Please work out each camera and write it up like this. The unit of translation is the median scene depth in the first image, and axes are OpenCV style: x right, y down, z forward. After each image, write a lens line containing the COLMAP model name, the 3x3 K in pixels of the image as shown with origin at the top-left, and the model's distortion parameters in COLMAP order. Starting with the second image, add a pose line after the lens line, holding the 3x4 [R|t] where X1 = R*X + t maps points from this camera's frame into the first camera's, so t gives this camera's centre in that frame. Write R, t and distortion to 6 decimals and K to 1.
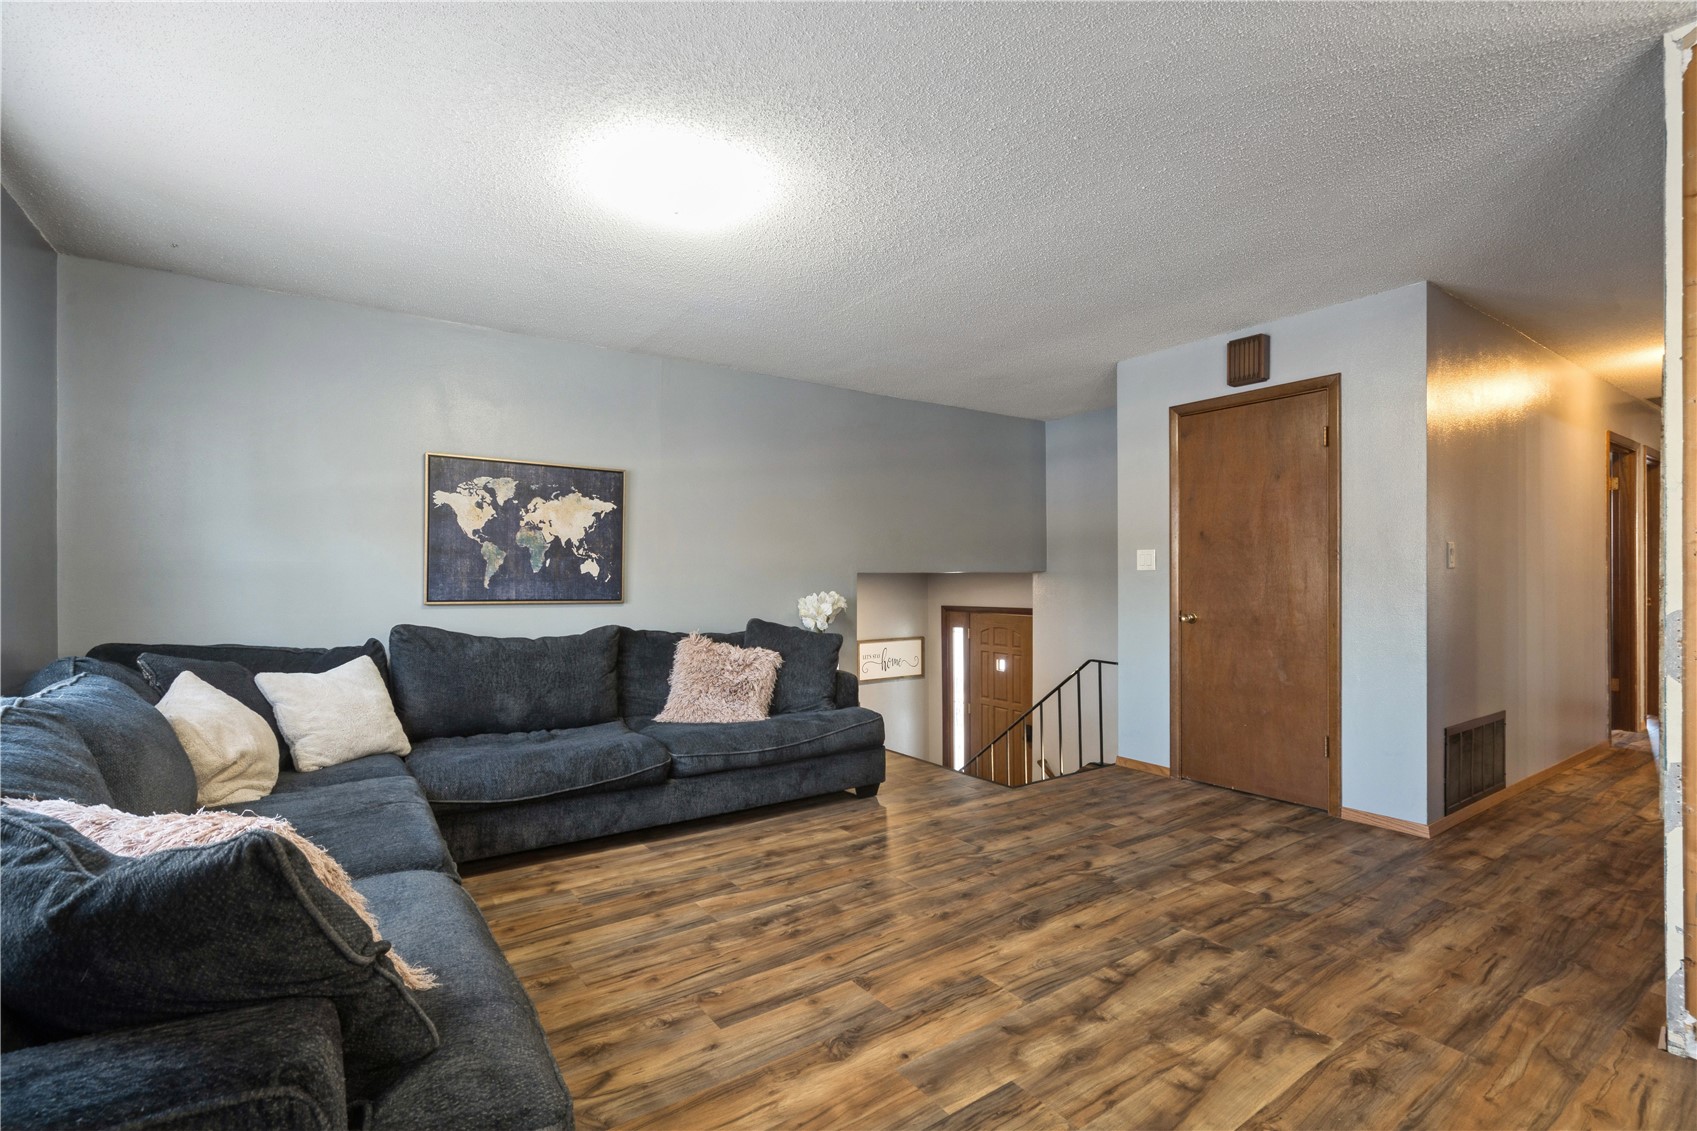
lens RADIAL K [[777.6, 0, 849.2], [0, 777.6, 566.2], [0, 0, 1]] dist [-0.004267, -0.000057]
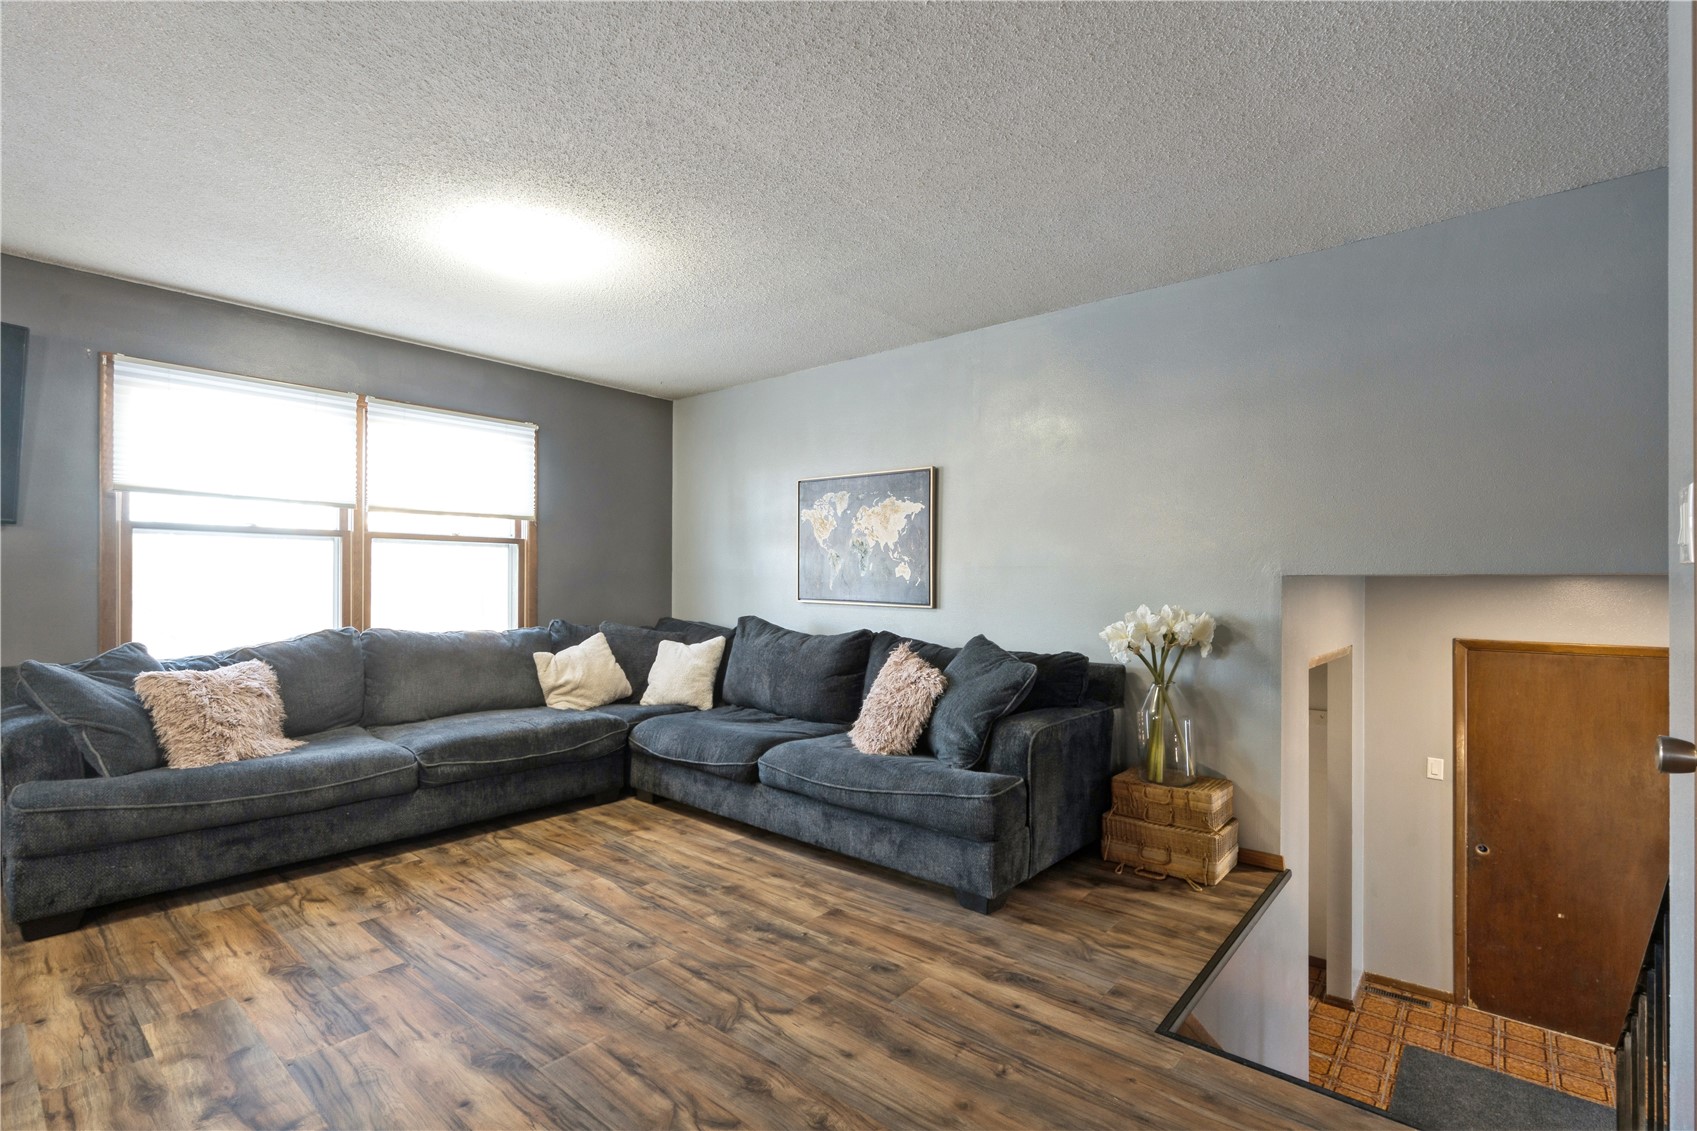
lens RADIAL K [[777.6, 0, 849.6], [0, 777.6, 576.2], [0, 0, 1]] dist [-0.004267, -0.000057]
pose [[0.249521, -0.003192, -0.968364, 0.843268], [0.005035, 0.999985, -0.001999, 0.013550], [0.968356, -0.004377, 0.249533, 0.956994]]
